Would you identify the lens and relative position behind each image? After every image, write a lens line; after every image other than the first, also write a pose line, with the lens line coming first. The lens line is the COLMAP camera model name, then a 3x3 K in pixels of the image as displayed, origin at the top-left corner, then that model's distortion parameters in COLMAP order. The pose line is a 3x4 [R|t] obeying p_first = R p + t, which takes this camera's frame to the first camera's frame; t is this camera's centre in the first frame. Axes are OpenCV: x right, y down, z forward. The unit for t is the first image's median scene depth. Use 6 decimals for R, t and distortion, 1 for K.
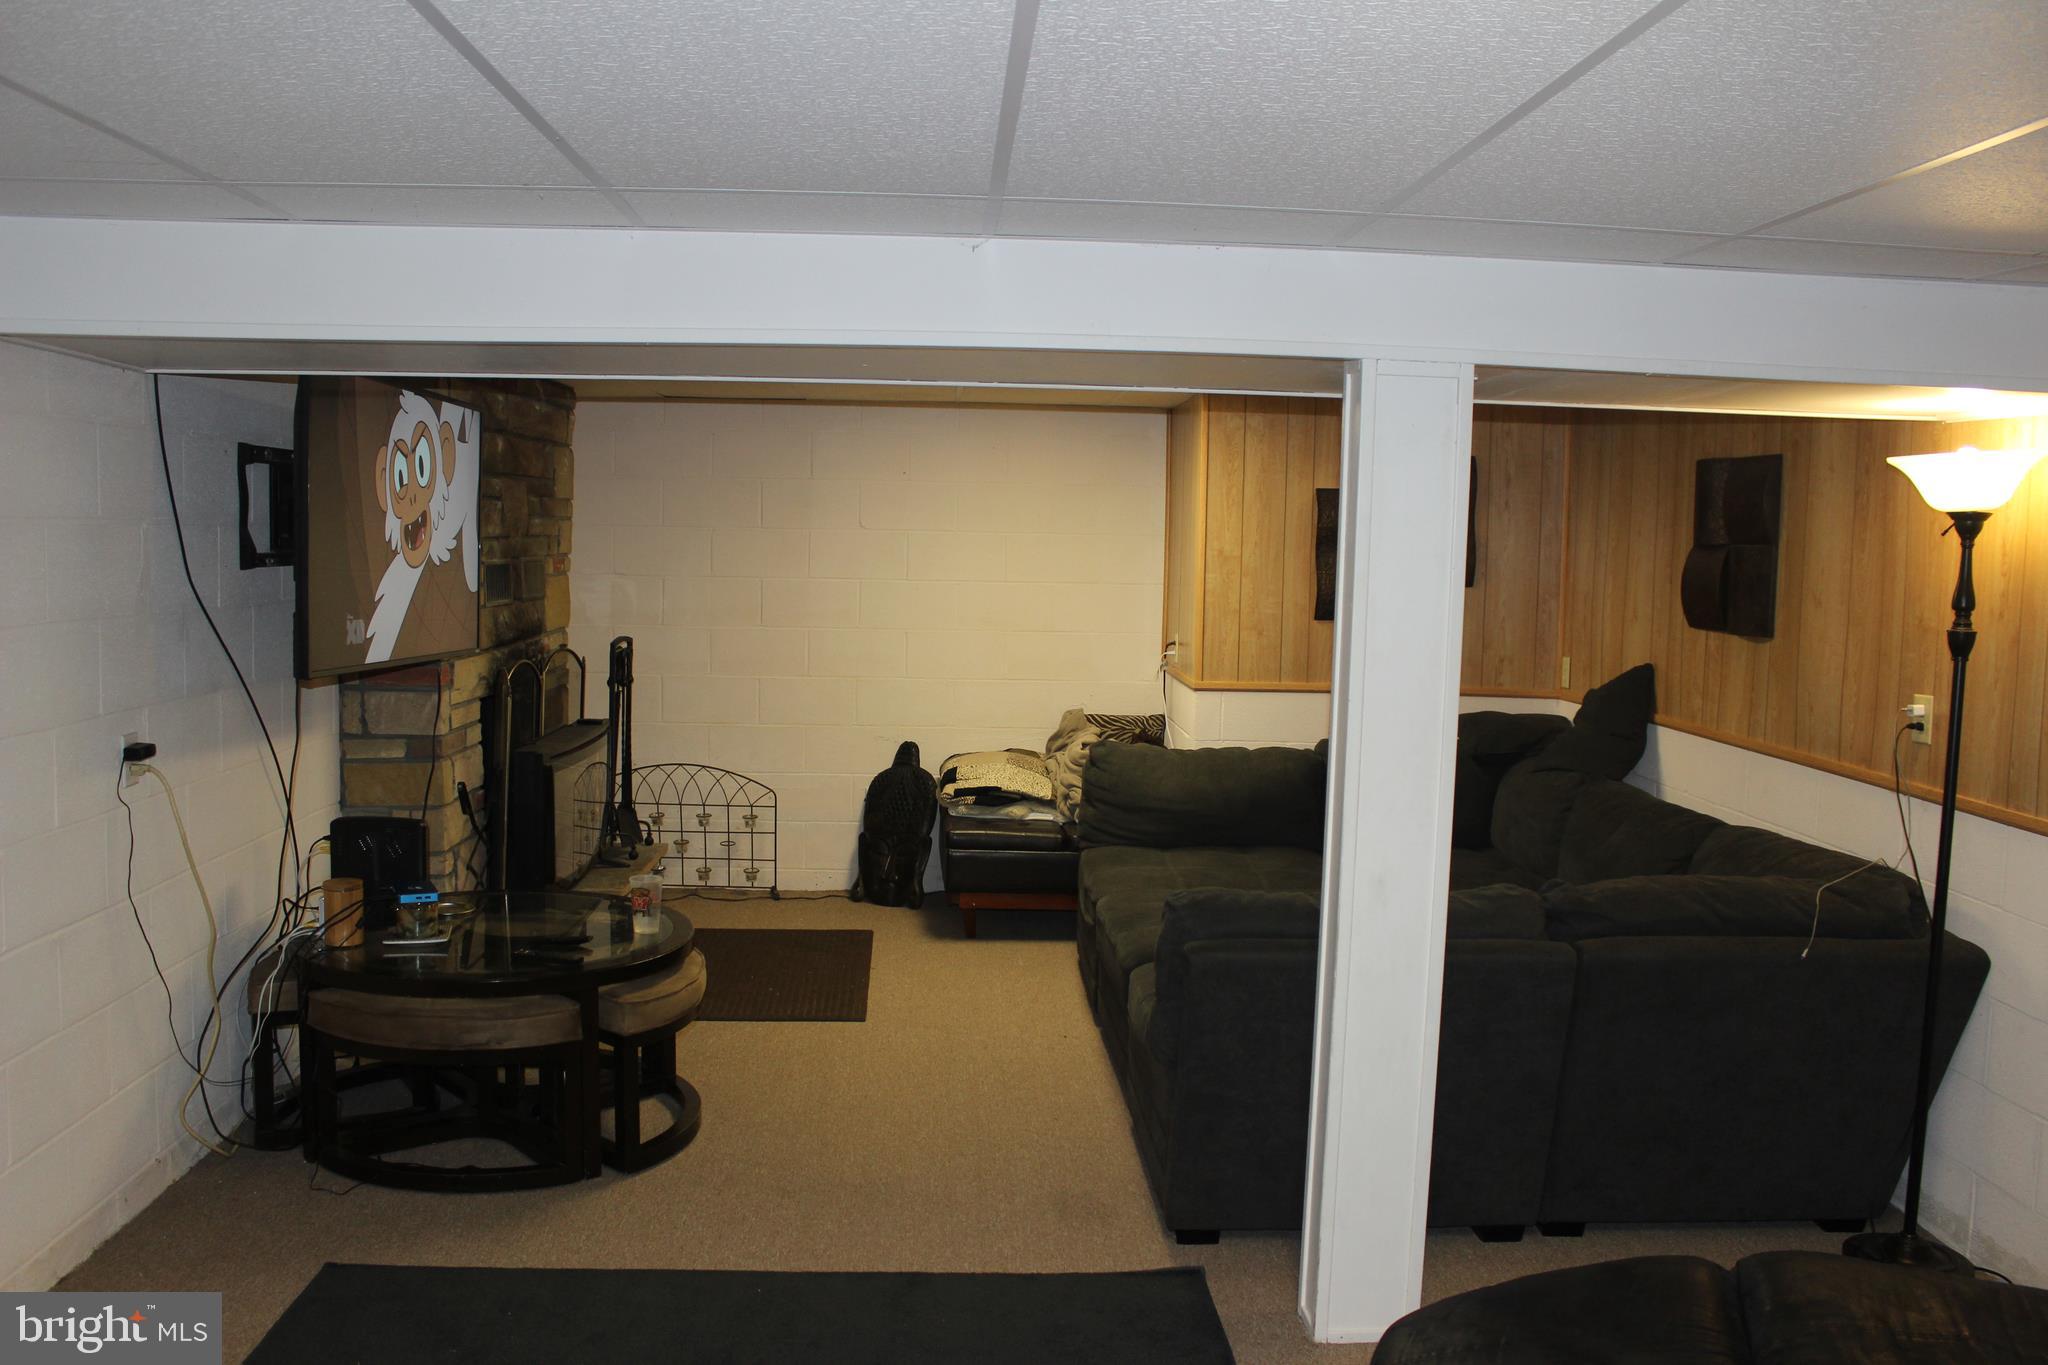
lens RADIAL K [[1731.9, 0, 1022.0], [0, 1731.9, 675.0], [0, 0, 1]] dist [-0.123577, 0.067384]
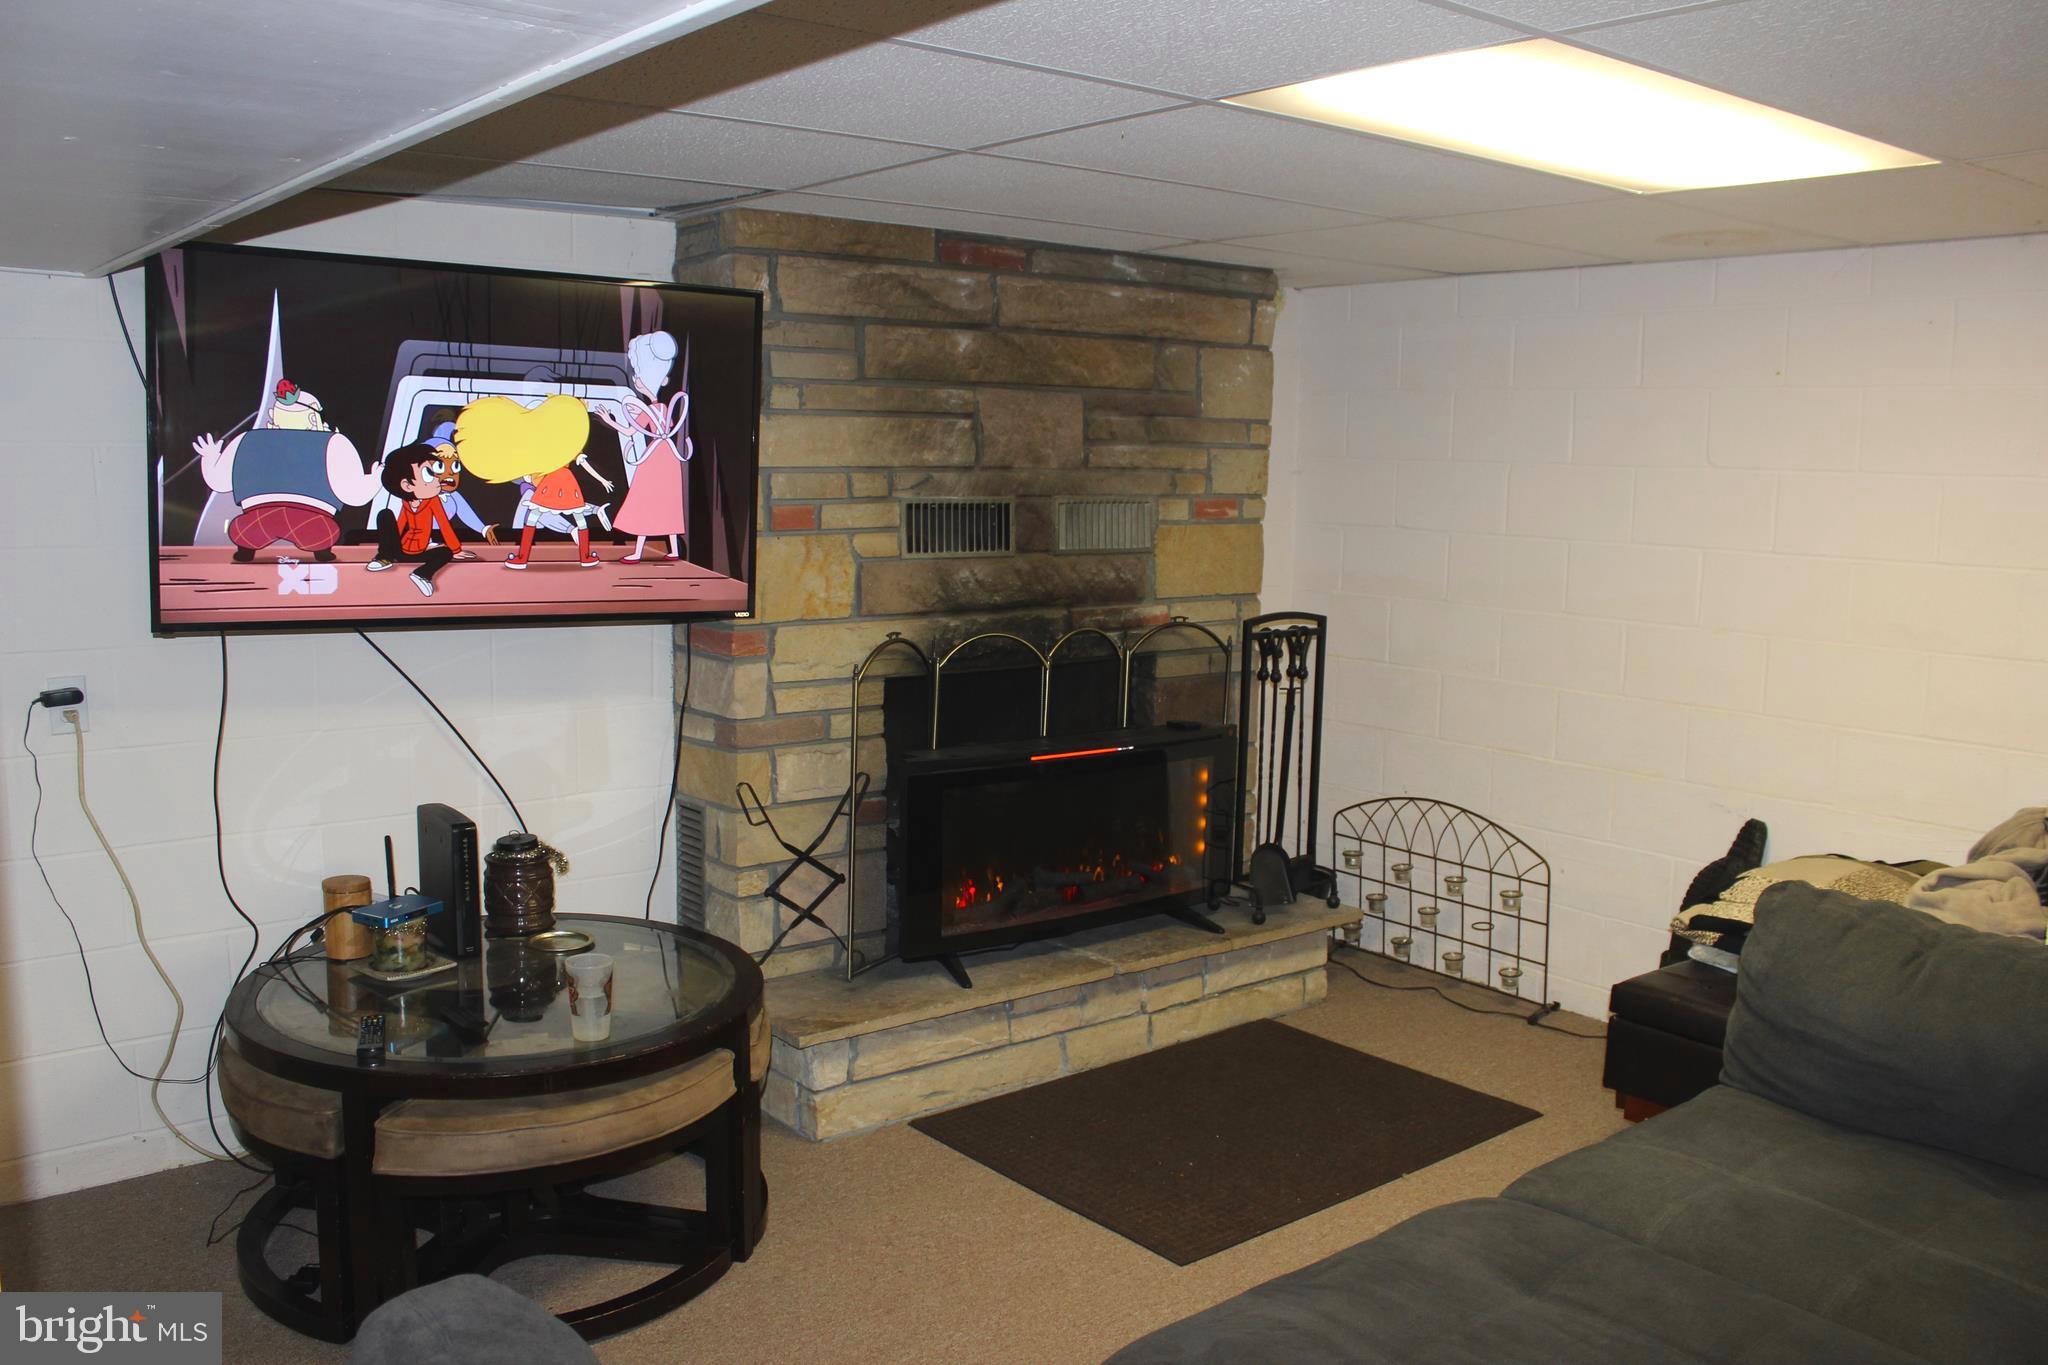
lens RADIAL K [[1731.9, 0, 1024.6], [0, 1731.9, 695.9], [0, 0, 1]] dist [-0.123577, 0.067384]
pose [[0.597937, 0.104763, -0.794667, 0.265880], [-0.074813, 0.994388, 0.074801, -0.032283], [0.798044, 0.014725, 0.602419, 0.464075]]
